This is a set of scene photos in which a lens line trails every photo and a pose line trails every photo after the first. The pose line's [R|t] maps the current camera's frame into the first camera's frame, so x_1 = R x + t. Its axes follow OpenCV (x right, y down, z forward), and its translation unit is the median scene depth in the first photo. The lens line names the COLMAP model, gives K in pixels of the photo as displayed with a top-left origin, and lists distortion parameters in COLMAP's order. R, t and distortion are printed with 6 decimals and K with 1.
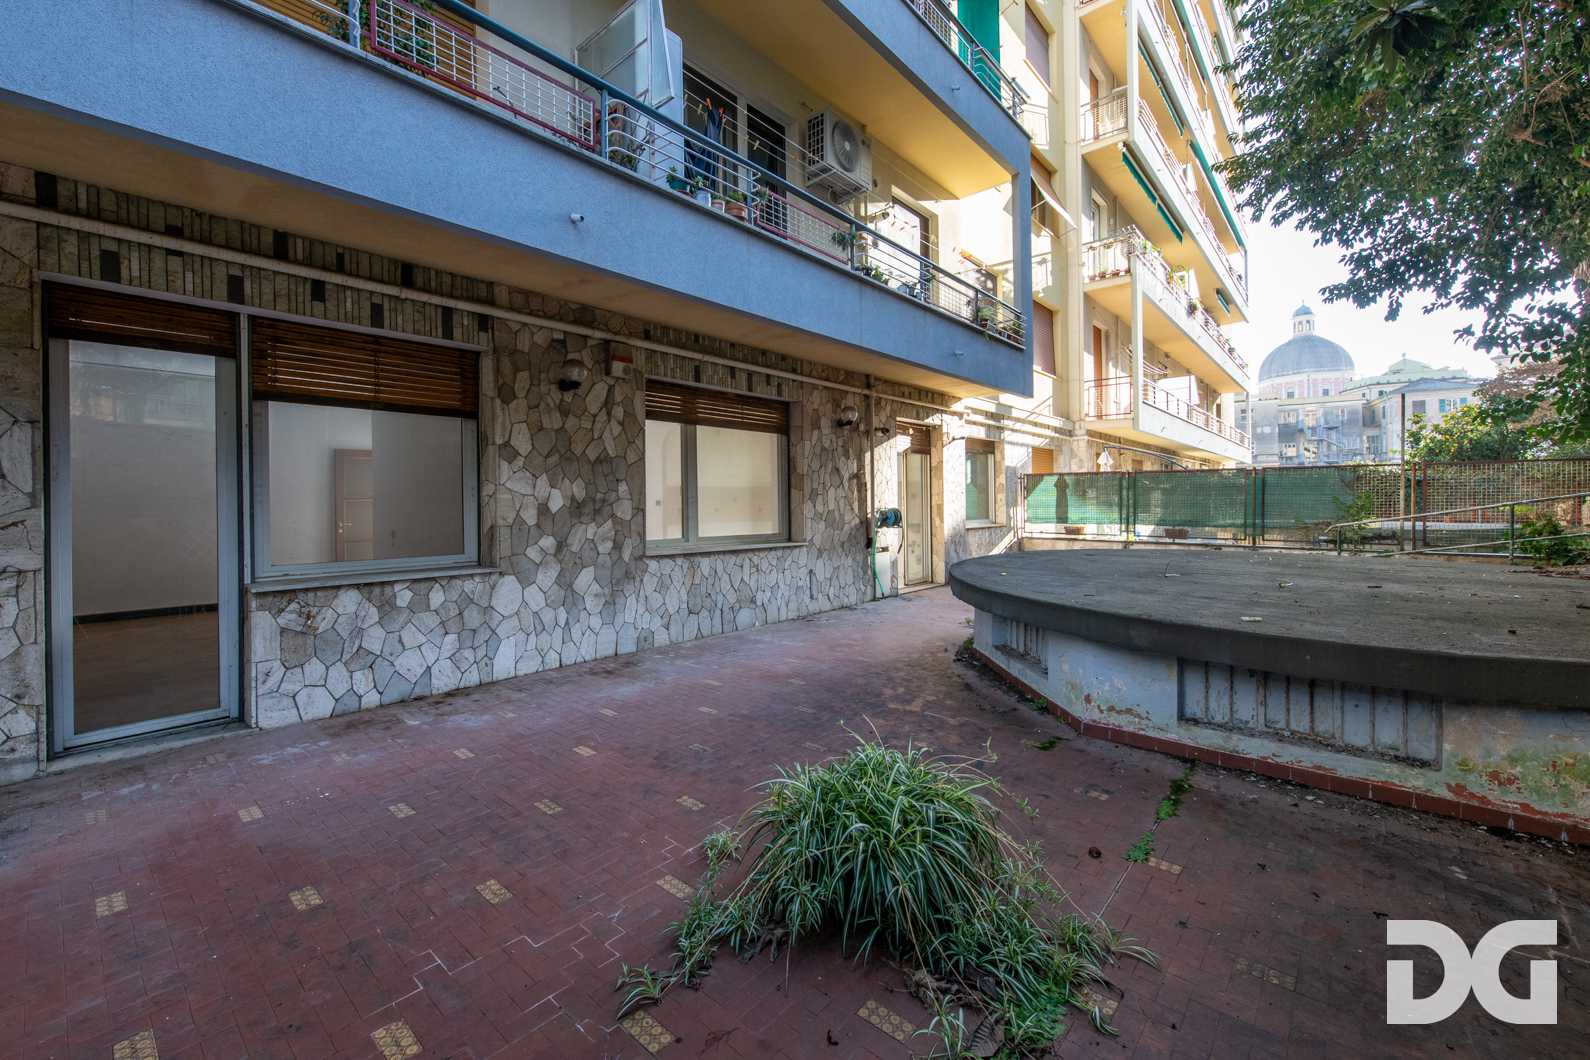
lens RADIAL K [[632.5, 0, 798.7], [0, 632.5, 512.6], [0, 0, 1]] dist [-0.000666, -0.000477]
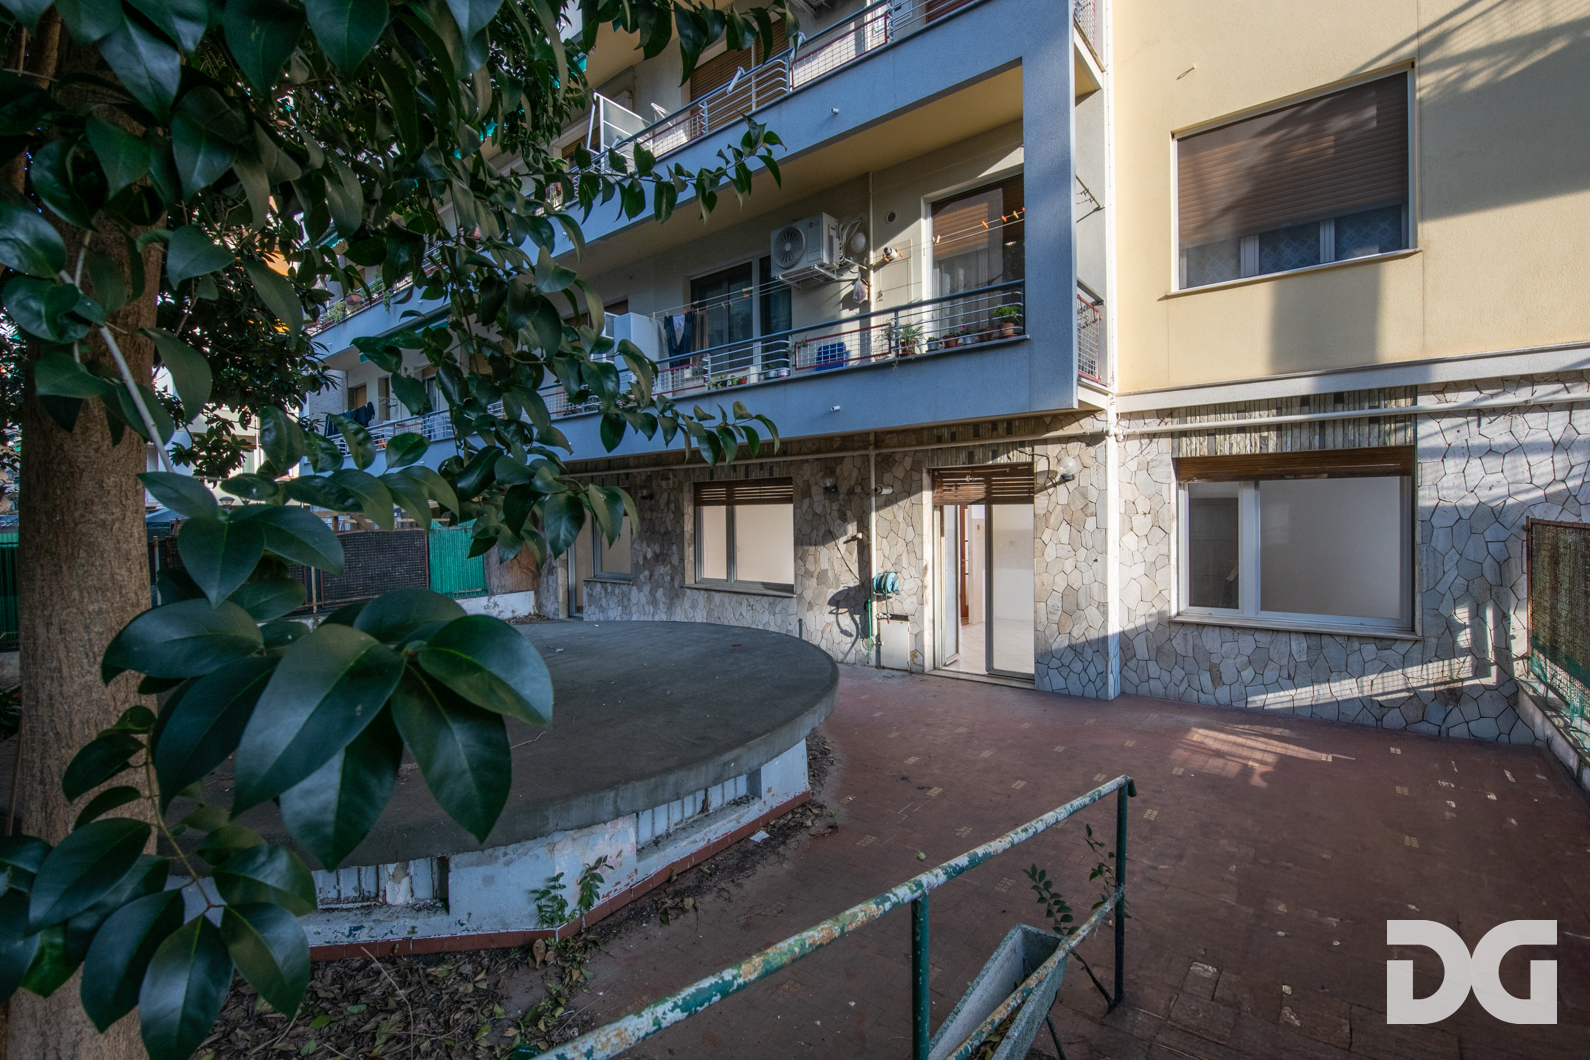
lens RADIAL K [[632.5, 0, 798.7], [0, 632.5, 512.6], [0, 0, 1]] dist [-0.000666, -0.000477]
pose [[0.089965, 0.007261, -0.995918, 1.419951], [-0.000326, 0.999974, 0.007261, -0.138163], [0.995945, -0.000329, 0.089965, 1.071501]]
